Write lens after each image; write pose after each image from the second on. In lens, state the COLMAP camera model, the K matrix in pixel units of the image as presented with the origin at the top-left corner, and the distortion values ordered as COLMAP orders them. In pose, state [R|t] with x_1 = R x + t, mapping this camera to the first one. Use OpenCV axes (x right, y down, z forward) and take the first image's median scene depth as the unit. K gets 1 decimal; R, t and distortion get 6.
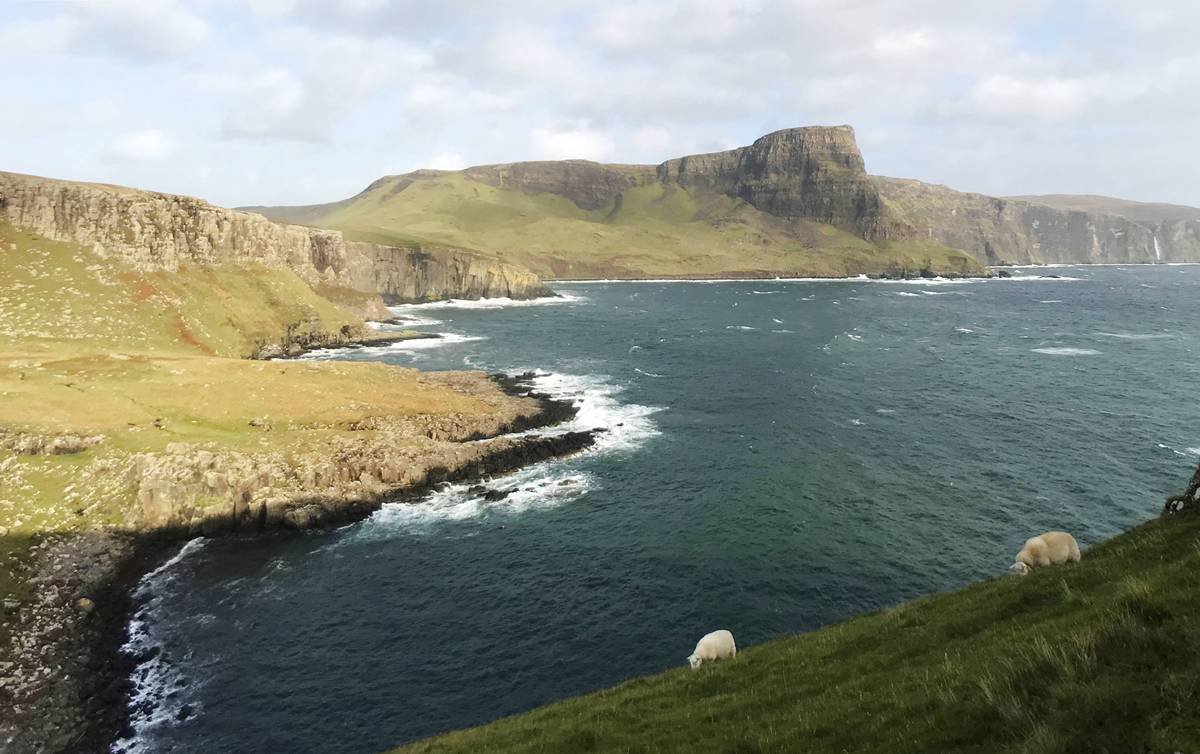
lens RADIAL K [[782.4, 0, 669.6], [0, 782.4, 266.0], [0, 0, 1]] dist [-0.024090, 0.003738]
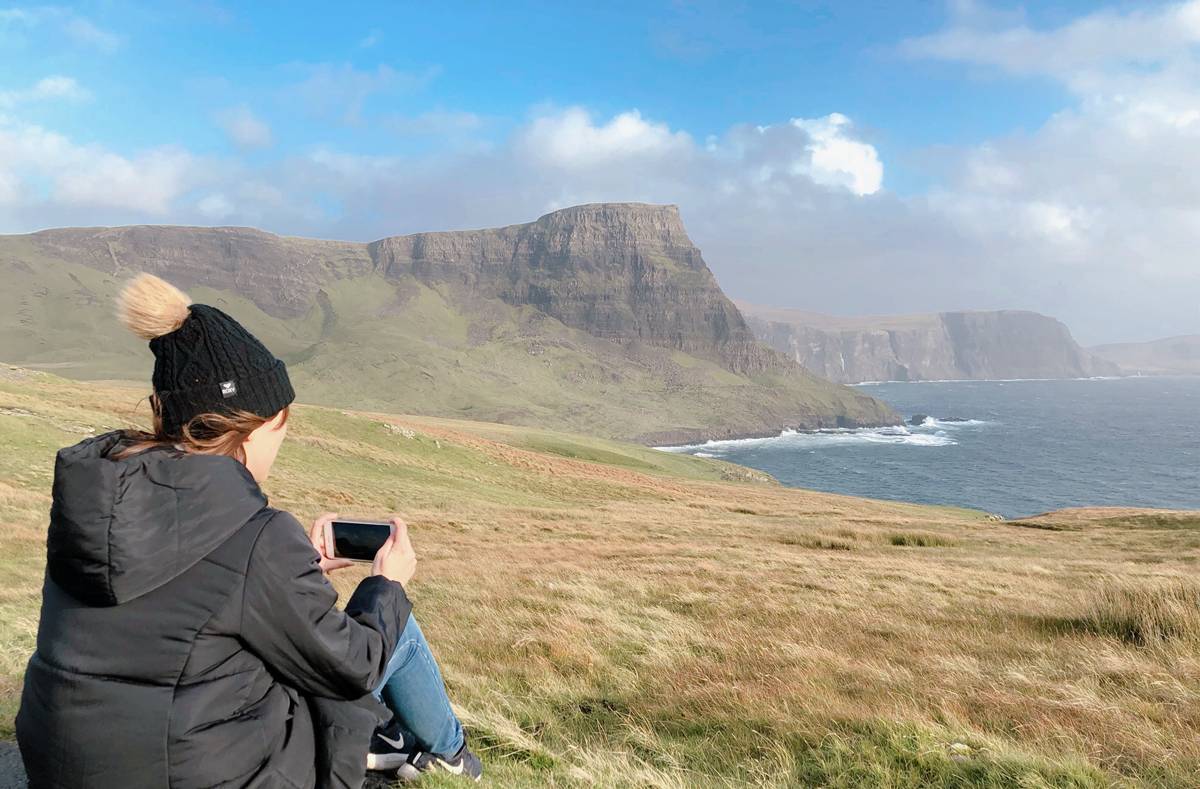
lens RADIAL K [[986.6, 0, 638.7], [0, 986.6, 464.7], [0, 0, 1]] dist [0.040112, -0.043759]
pose [[0.850016, -0.058219, 0.523529, -0.285890], [0.006553, 0.994965, 0.100006, -0.038484], [-0.526716, -0.081576, 0.846118, 0.251869]]
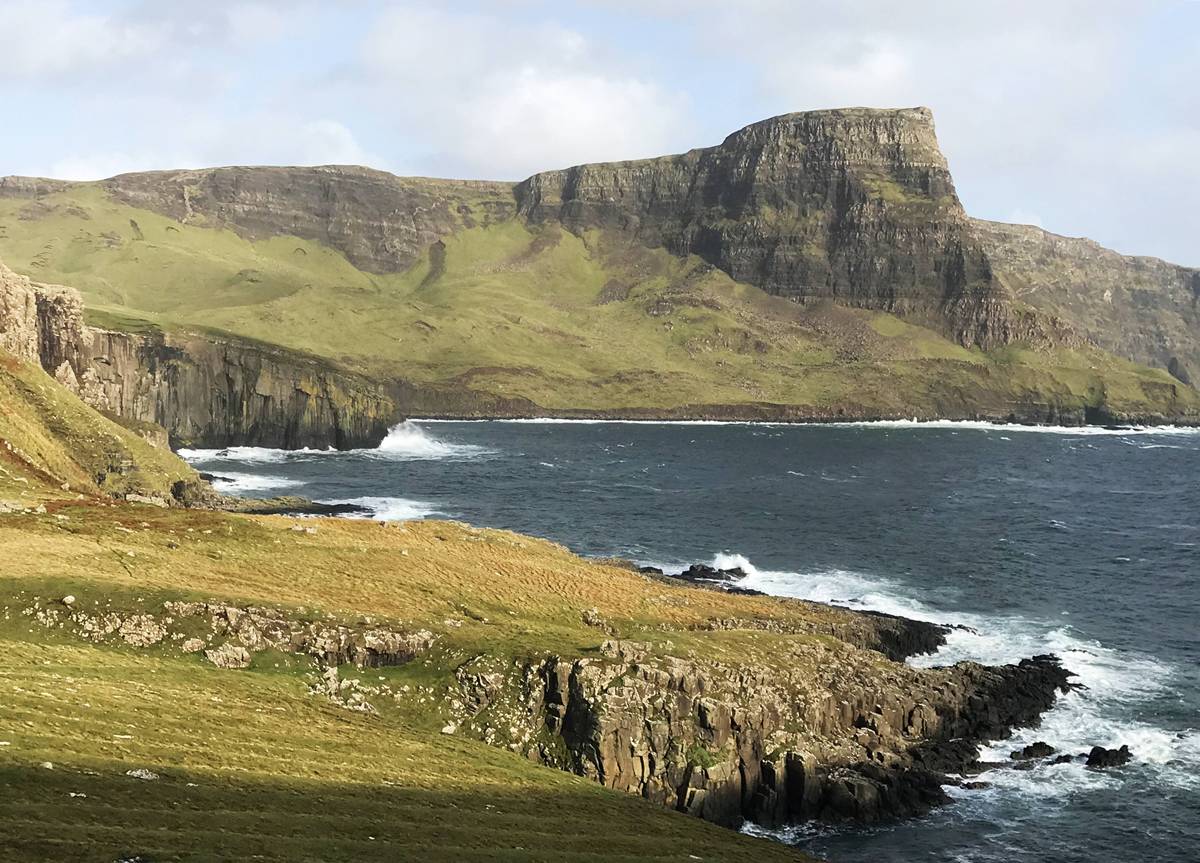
lens RADIAL K [[1646.1, 0, 590.4], [0, 1646.1, 426.4], [0, 0, 1]] dist [0.118139, 0.000000]
pose [[0.995802, 0.013379, 0.090553, -0.067970], [-0.014508, 0.999825, 0.011816, 0.007164], [-0.090379, -0.013080, 0.995822, -0.004083]]
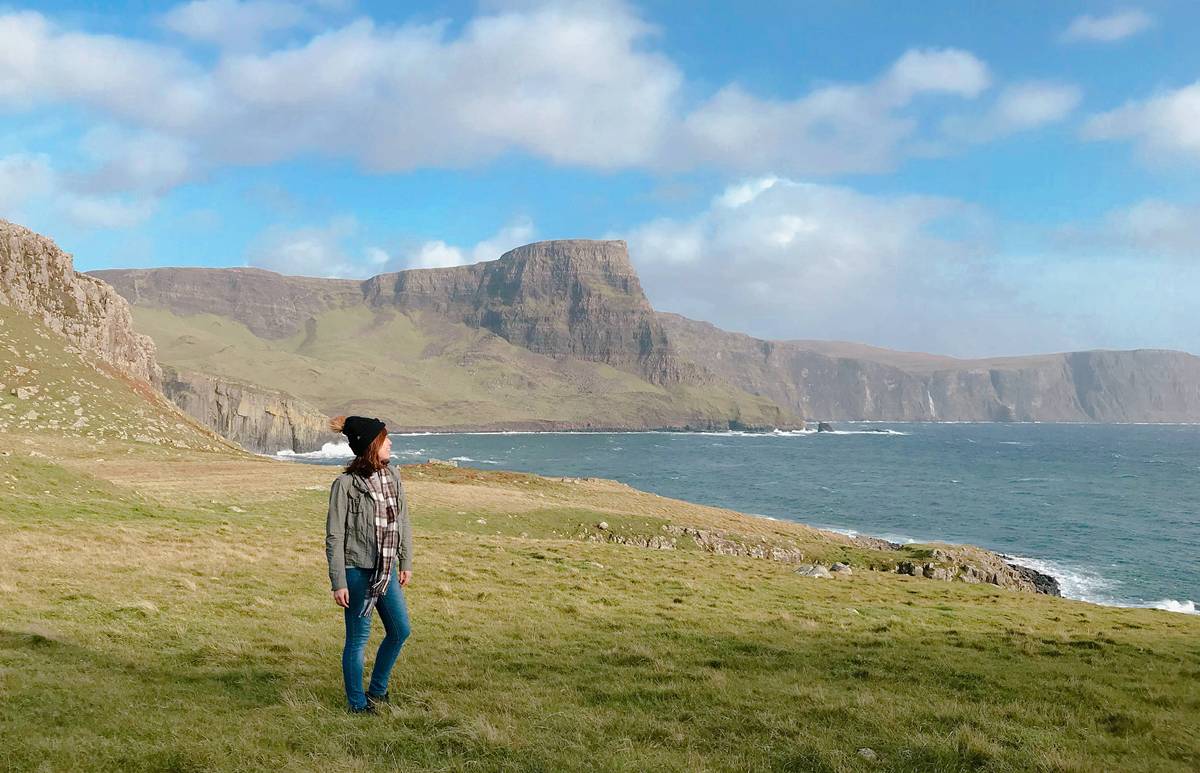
lens RADIAL K [[1031.0, 0, 608.9], [0, 1031.0, 328.2], [0, 0, 1]] dist [0.082502, -0.112785]
pose [[0.951079, 0.028547, 0.307626, -0.107061], [0.001901, 0.995162, -0.098226, 0.011592], [-0.308942, 0.094005, 0.946424, 0.021127]]
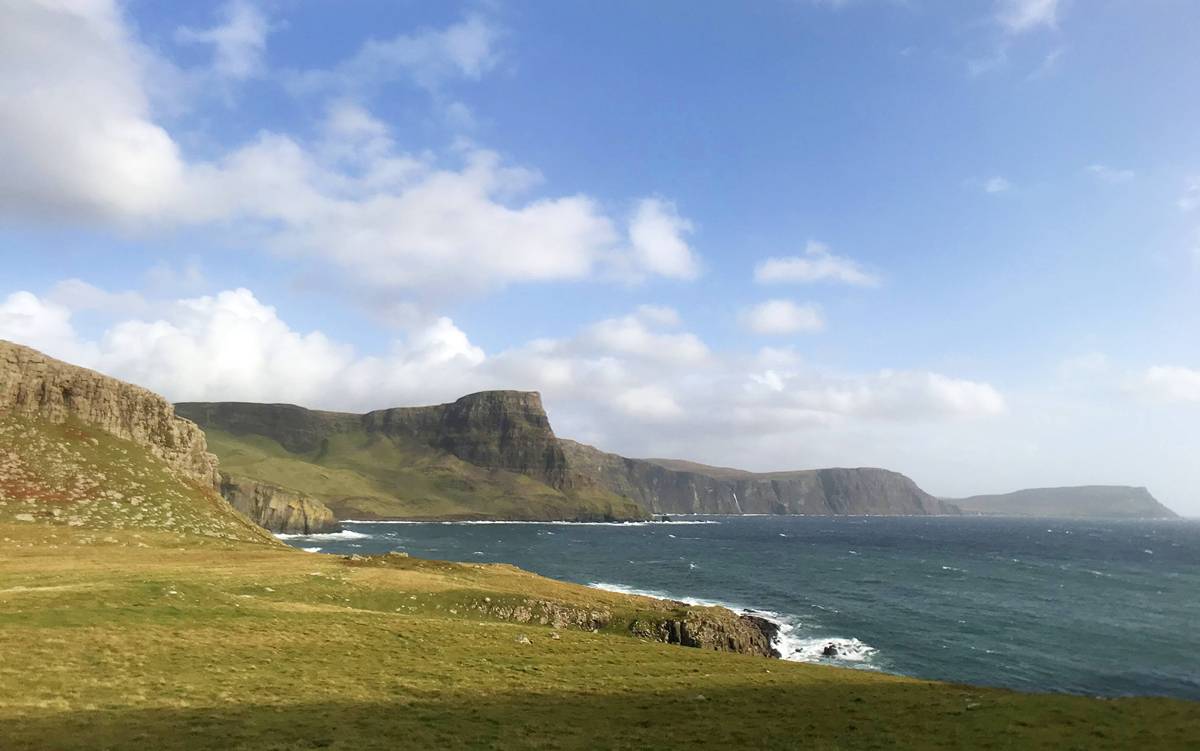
lens RADIAL K [[675.5, 0, 601.4], [0, 675.5, 308.2], [0, 0, 1]] dist [-0.039752, 0.005021]
pose [[0.912772, 0.126519, 0.388382, -0.107644], [-0.005100, 0.954277, -0.298879, 0.009141], [-0.408438, 0.270828, 0.871683, 0.008168]]
